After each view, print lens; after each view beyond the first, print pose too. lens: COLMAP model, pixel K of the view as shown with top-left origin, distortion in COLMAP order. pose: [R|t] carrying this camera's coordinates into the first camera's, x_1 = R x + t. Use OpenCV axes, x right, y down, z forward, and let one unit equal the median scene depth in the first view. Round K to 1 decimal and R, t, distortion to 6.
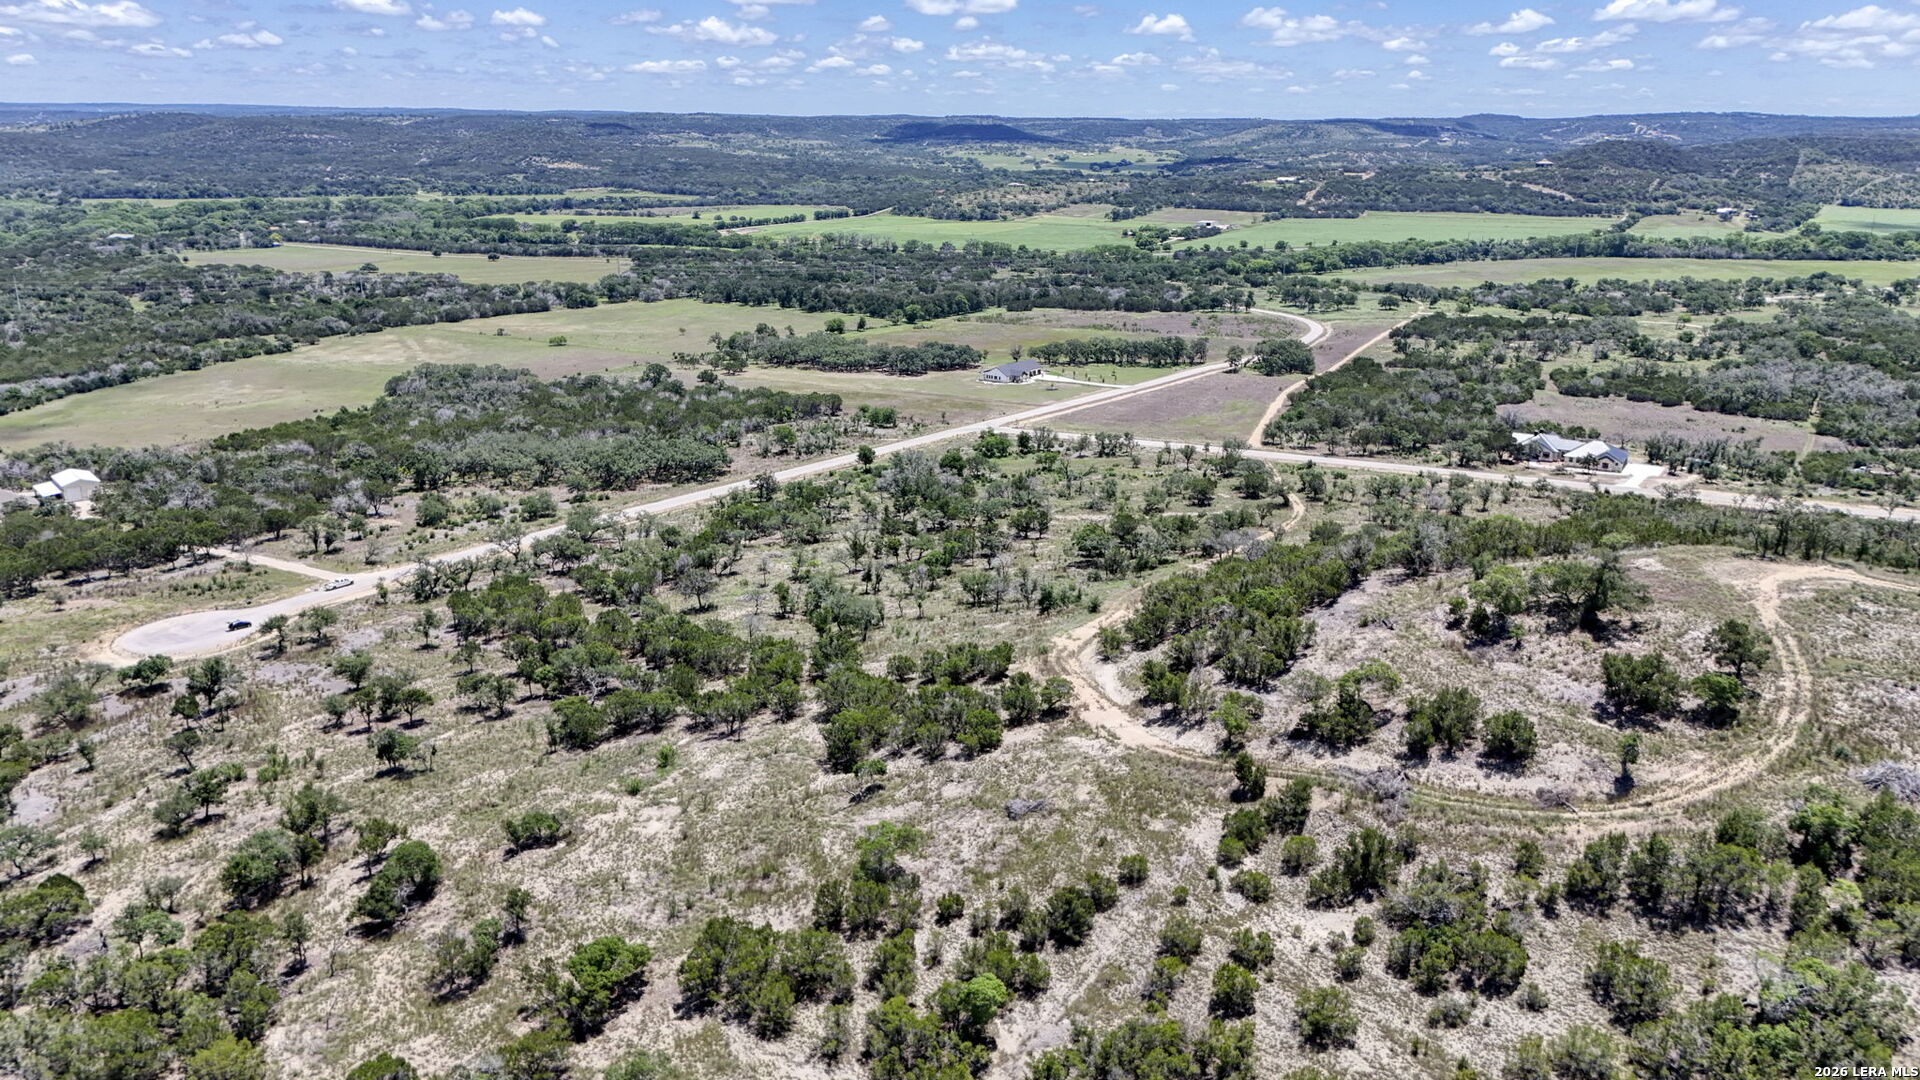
lens RADIAL K [[1401.6, 0, 949.8], [0, 1401.6, 558.2], [0, 0, 1]] dist [0.079124, -0.076321]
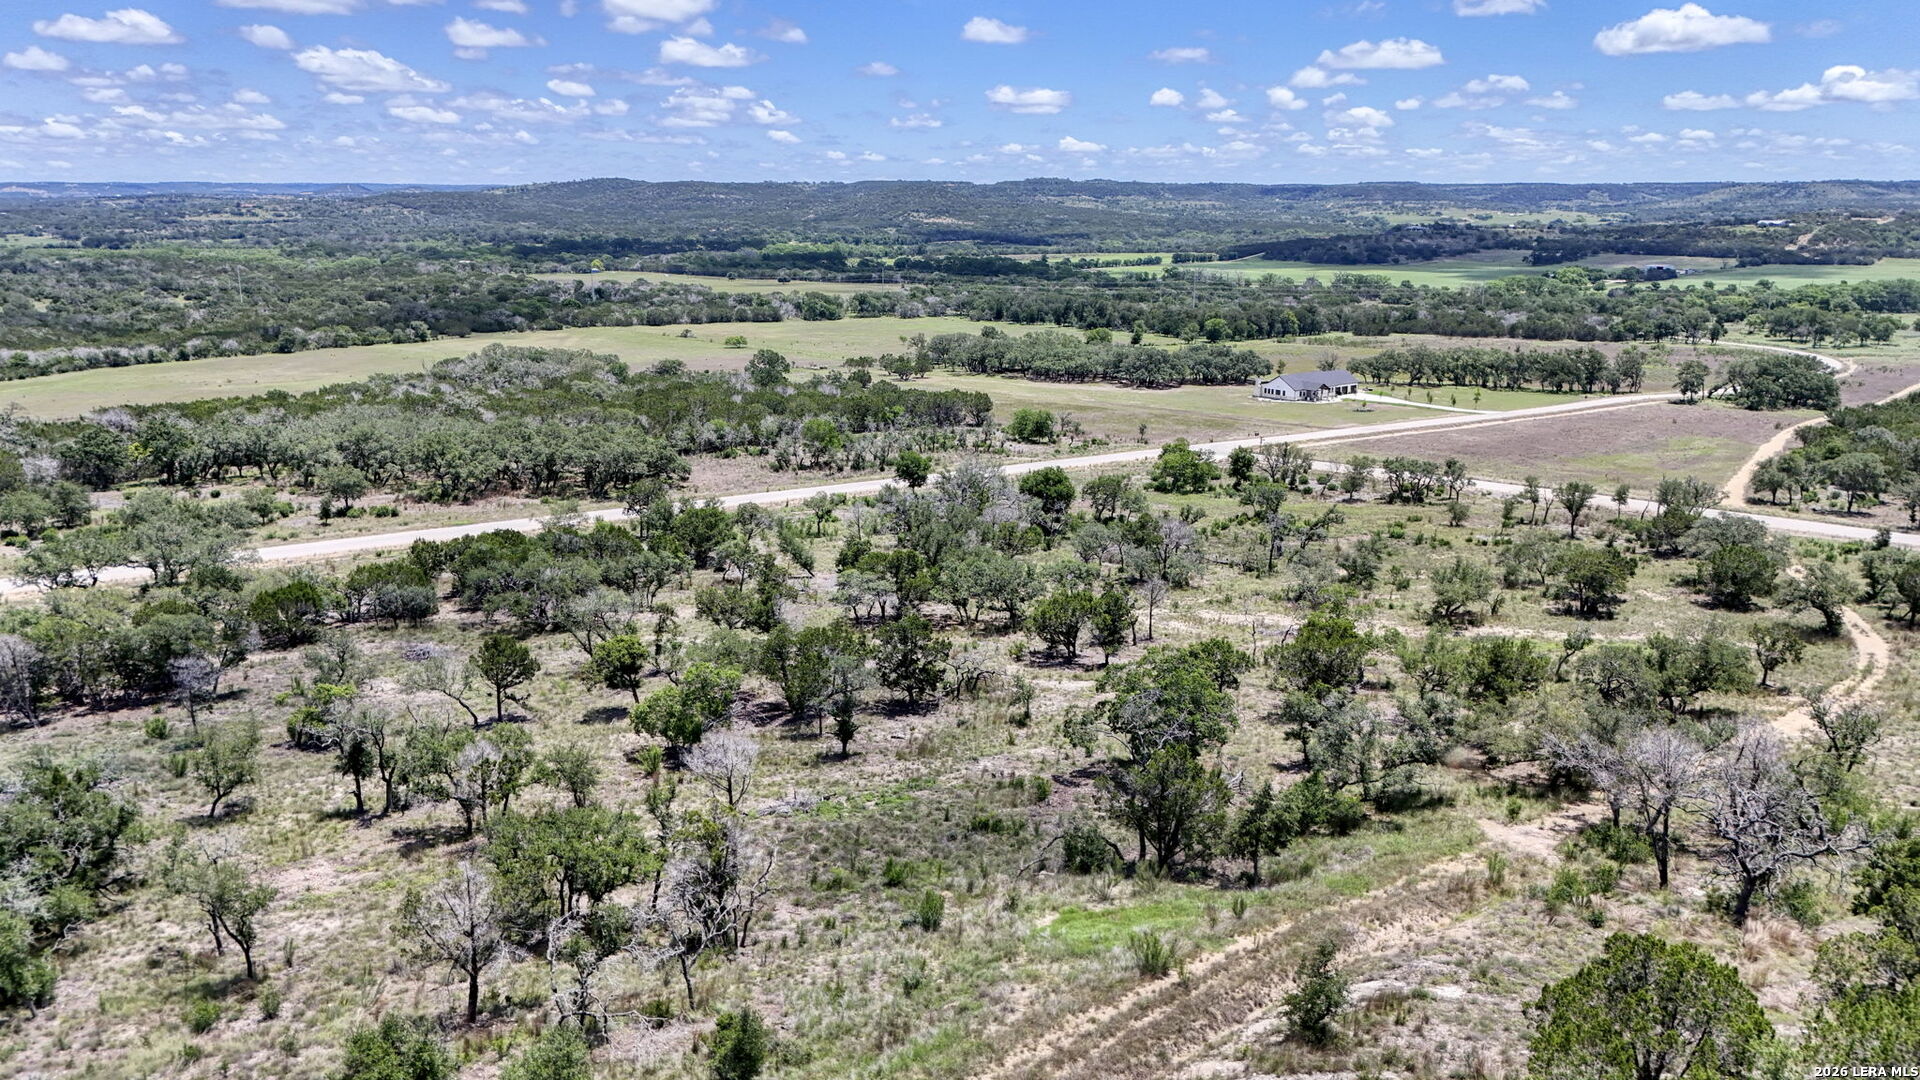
lens RADIAL K [[1405.3, 0, 963.6], [0, 1405.3, 549.4], [0, 0, 1]] dist [0.075461, -0.072838]
pose [[0.962616, 0.067276, -0.262384, 0.047589], [-0.083104, 0.995301, -0.049690, -0.009072], [0.257808, 0.069637, 0.963683, 0.237556]]
